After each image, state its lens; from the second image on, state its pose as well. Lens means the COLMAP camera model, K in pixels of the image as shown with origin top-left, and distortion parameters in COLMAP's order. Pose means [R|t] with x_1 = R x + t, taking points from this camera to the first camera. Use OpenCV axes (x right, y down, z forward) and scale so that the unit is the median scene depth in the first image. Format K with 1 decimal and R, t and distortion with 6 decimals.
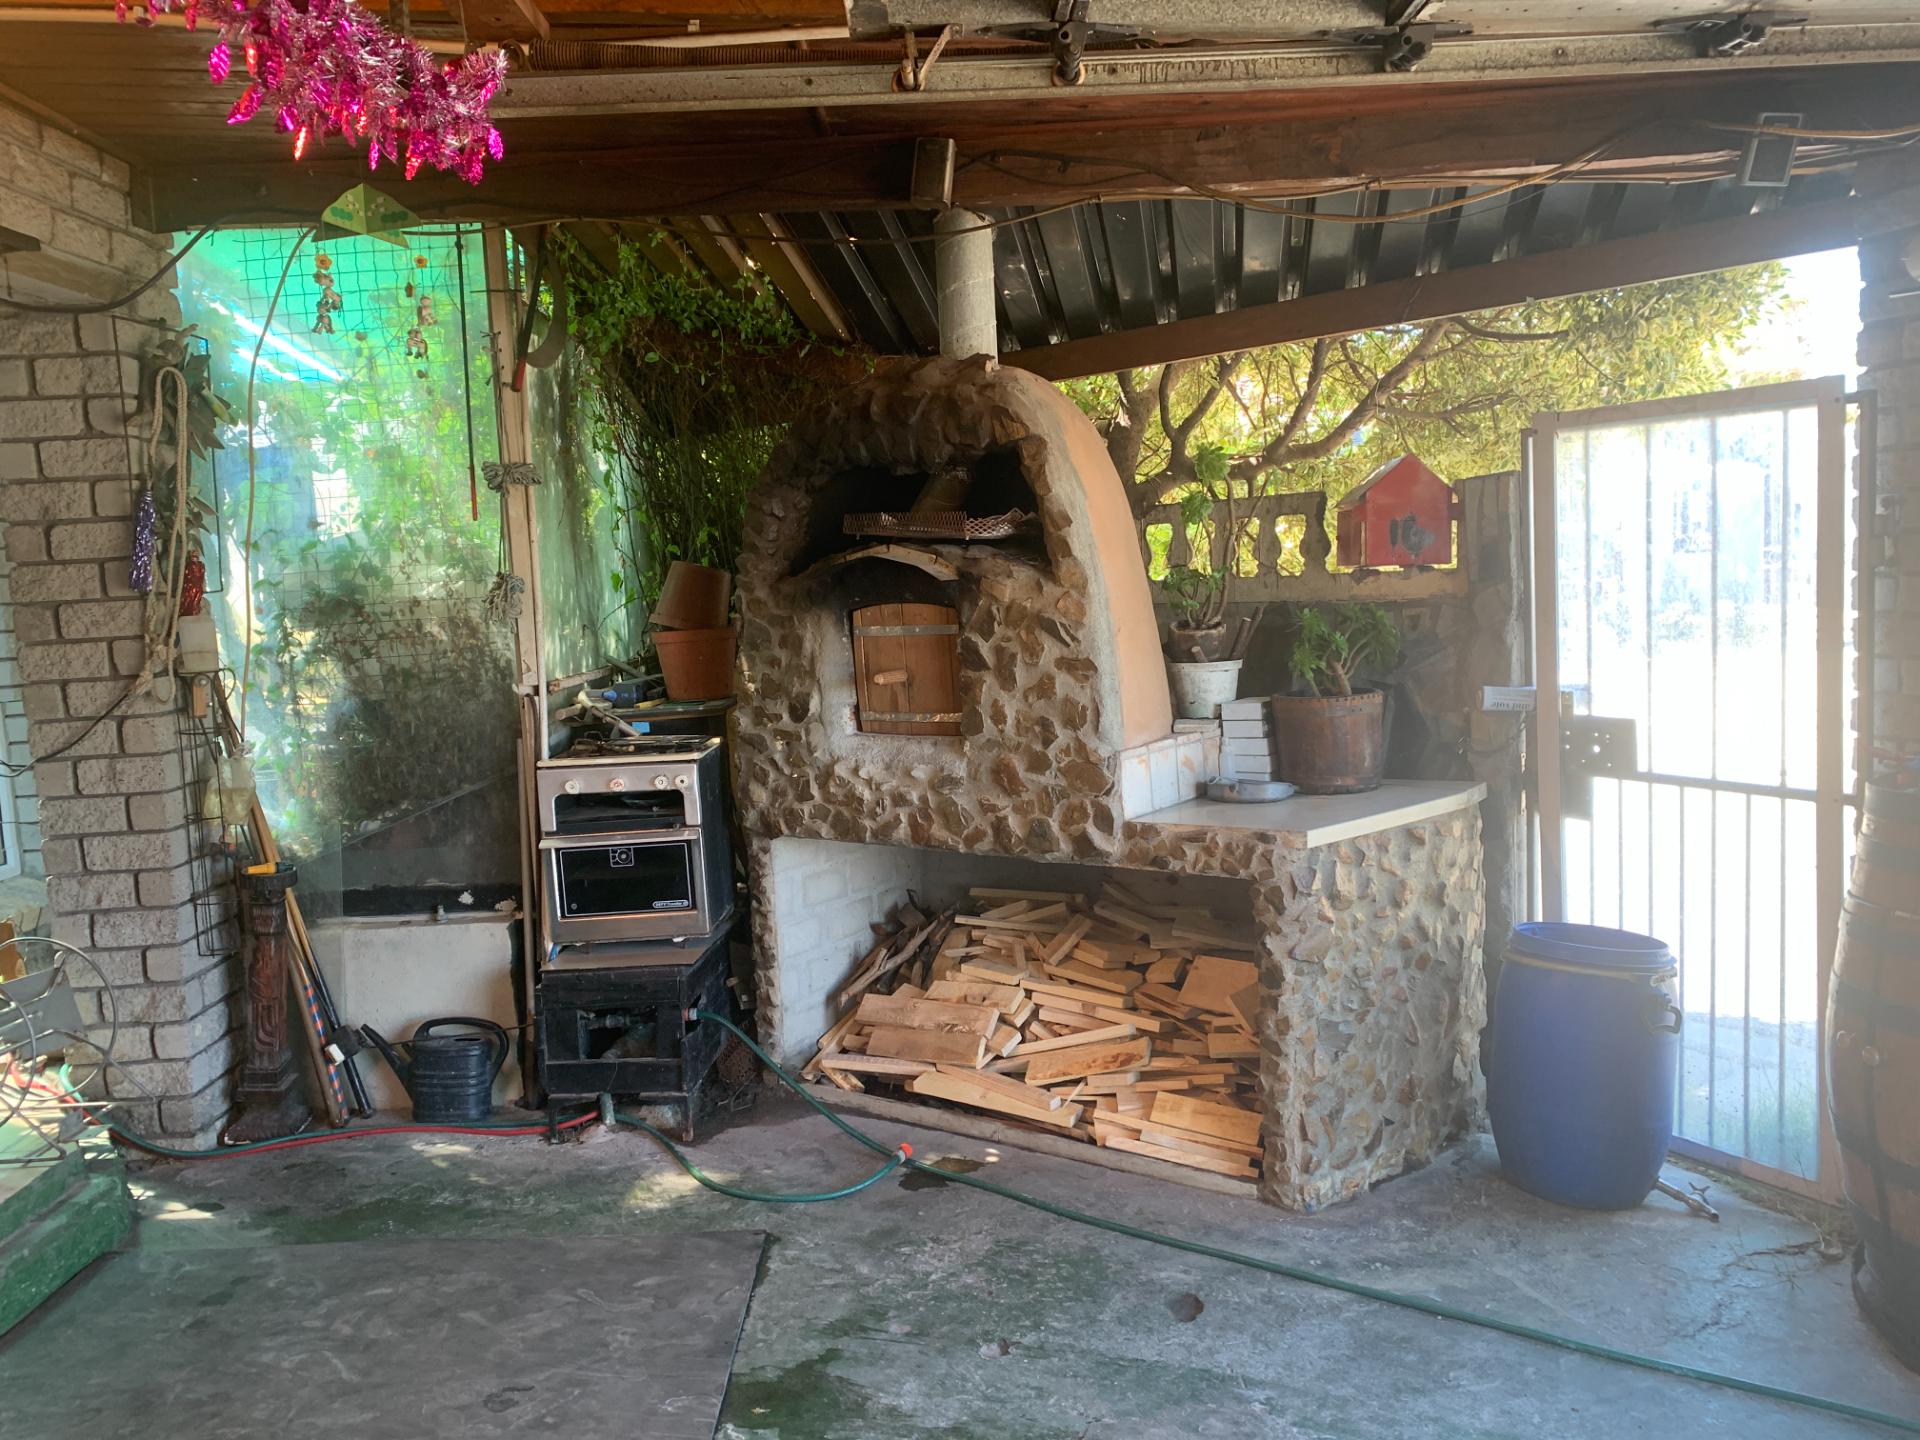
lens RADIAL K [[1457.0, 0, 944.3], [0, 1457.0, 690.3], [0, 0, 1]] dist [0.057933, -0.068844]
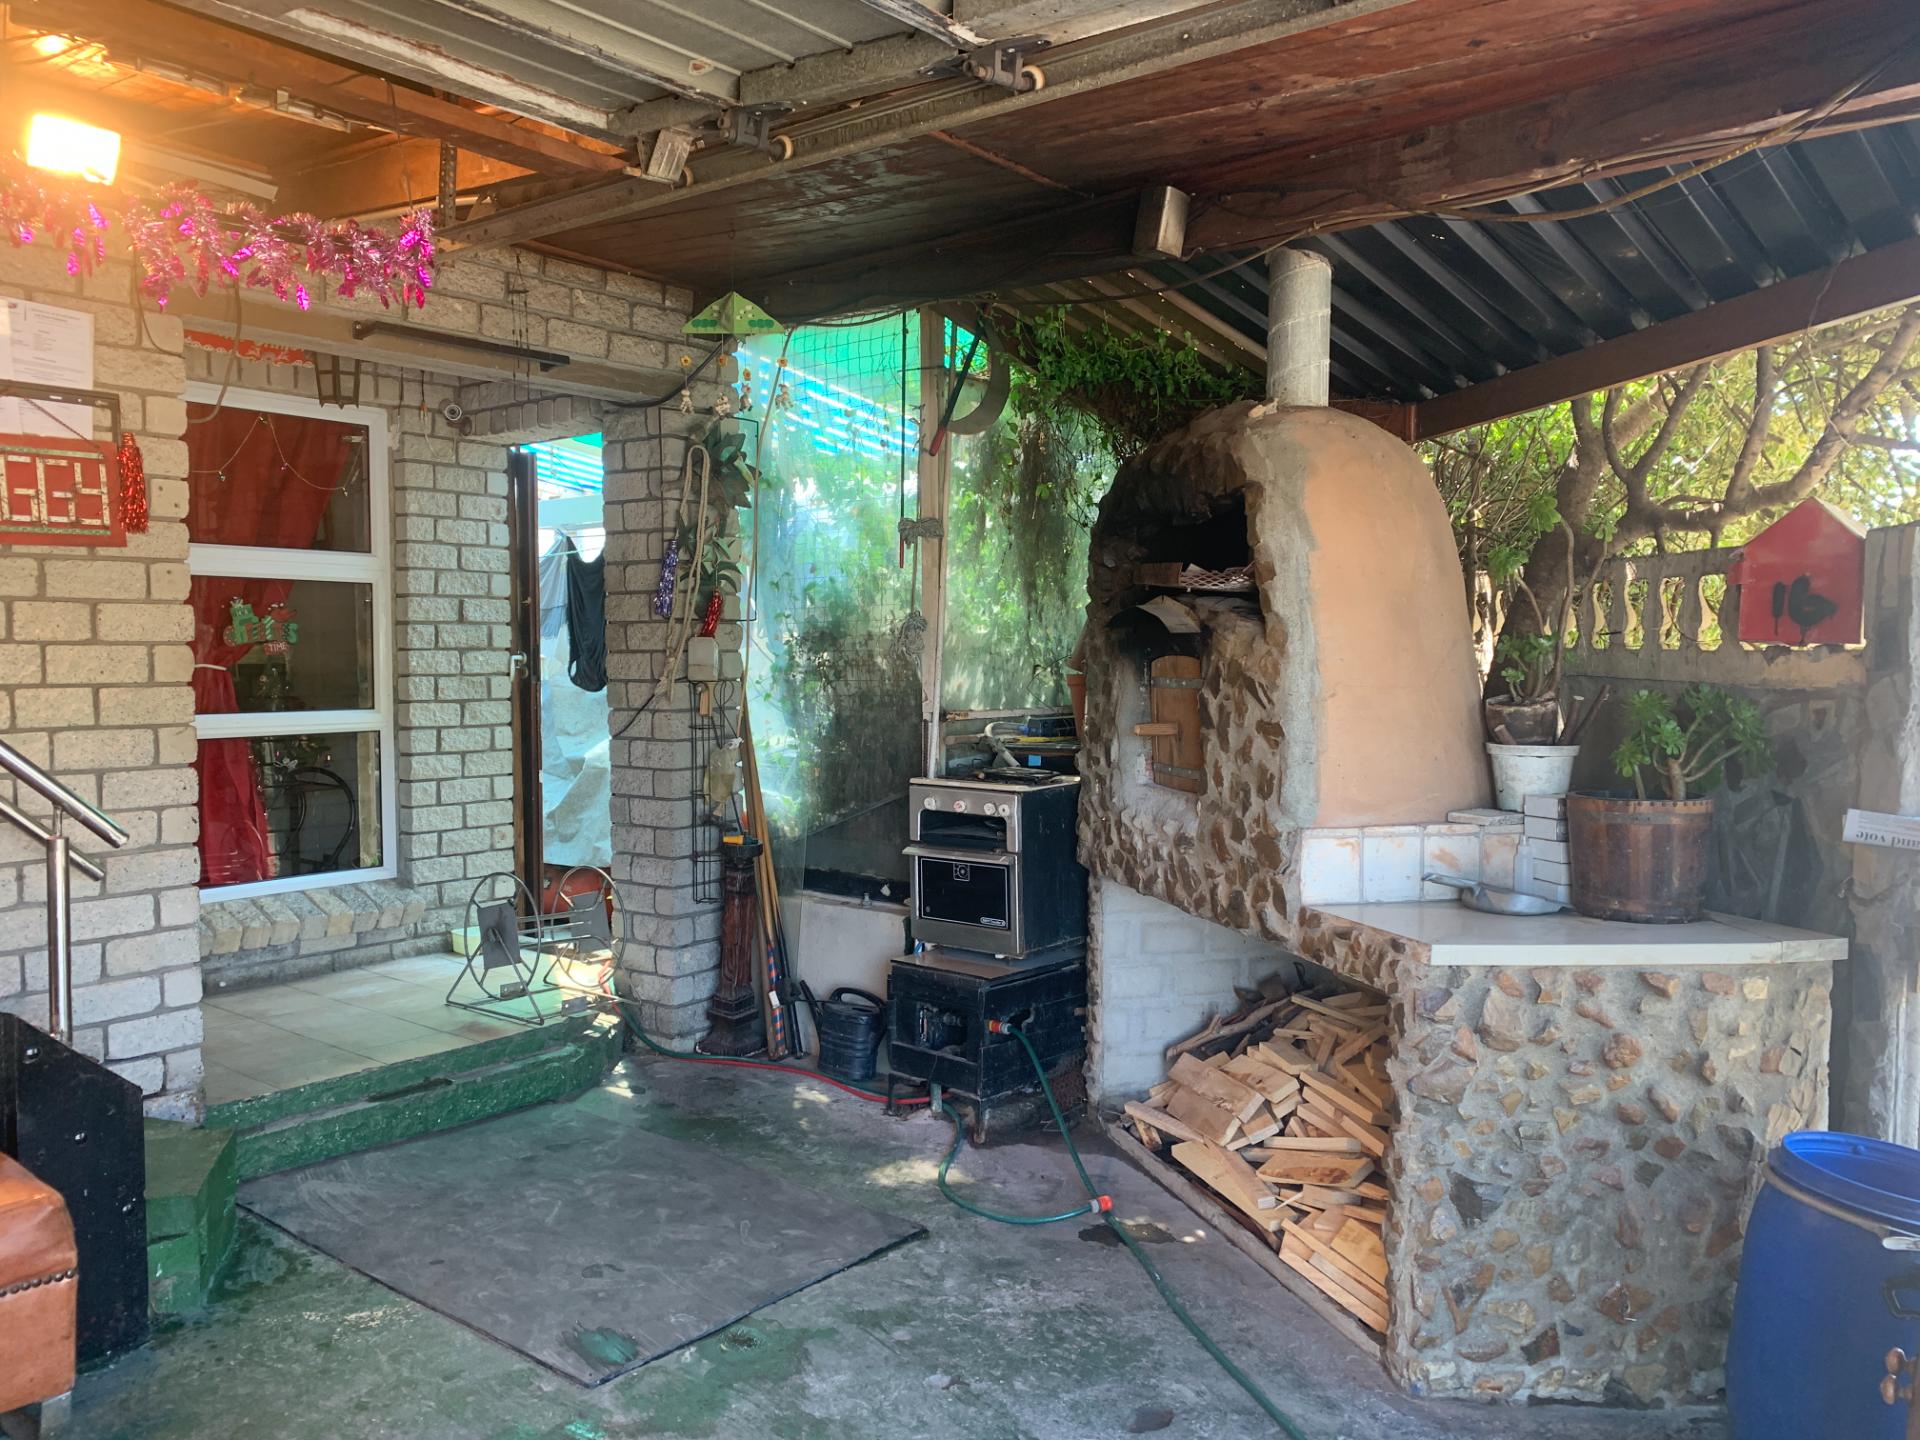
lens RADIAL K [[1457.0, 0, 977.3], [0, 1457.0, 717.5], [0, 0, 1]] dist [0.057933, -0.068844]
pose [[0.786681, 0.079295, -0.612246, 0.475252], [-0.090620, 0.995807, 0.012533, -0.018234], [0.610673, 0.045622, 0.790568, 0.140077]]
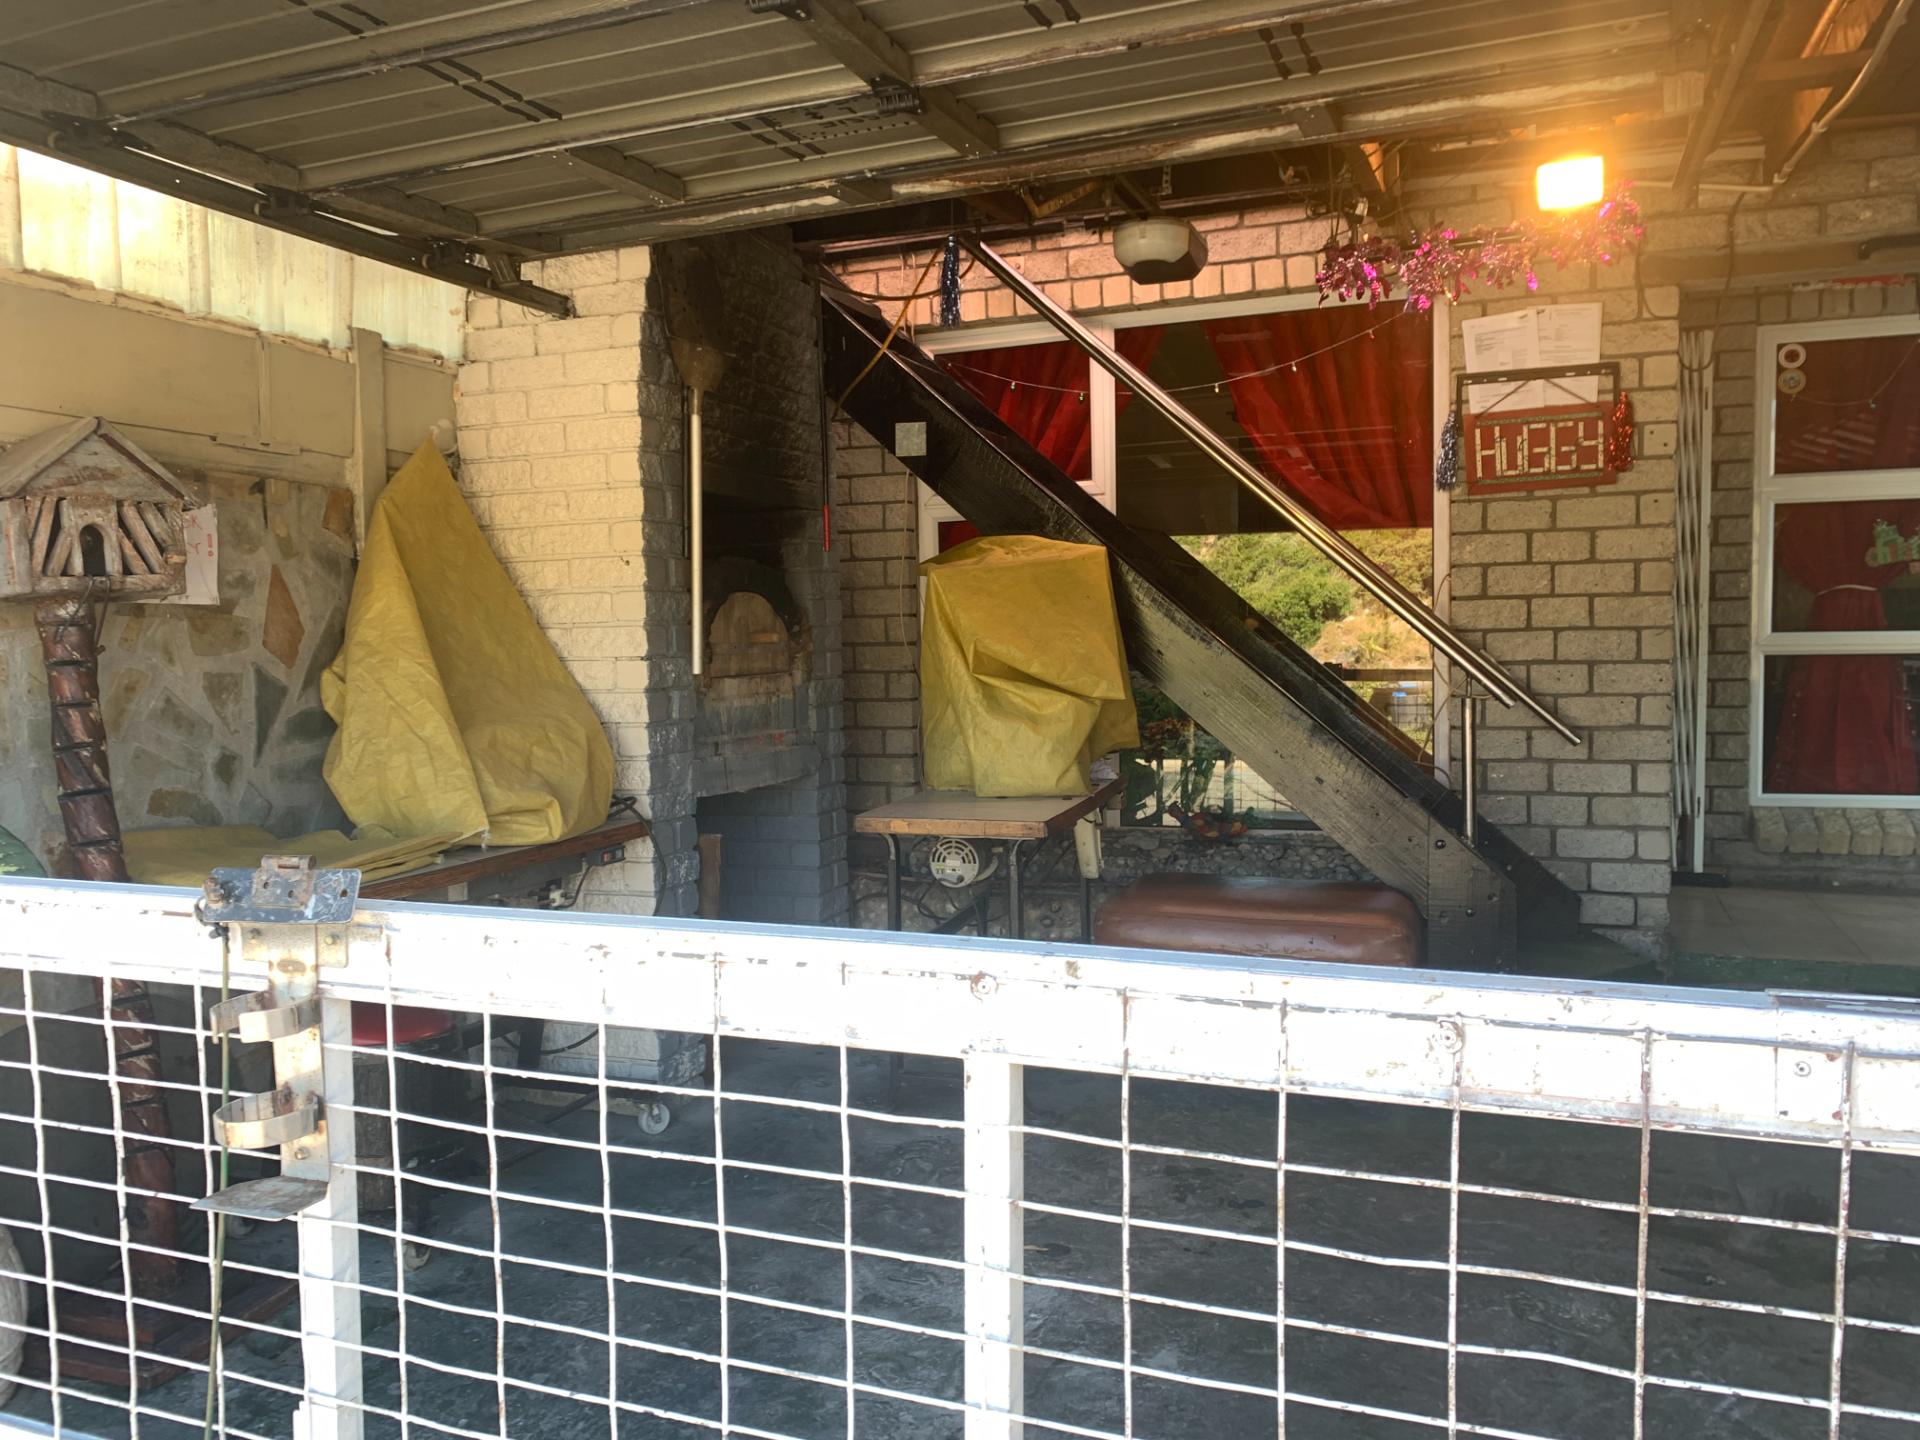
lens RADIAL K [[1457.0, 0, 958.8], [0, 1457.0, 724.5], [0, 0, 1]] dist [0.057933, -0.068844]
pose [[-0.350244, 0.119352, -0.929023, 0.760253], [-0.038425, 0.989183, 0.141568, -0.021468], [0.935870, 0.085281, -0.341869, 0.470142]]
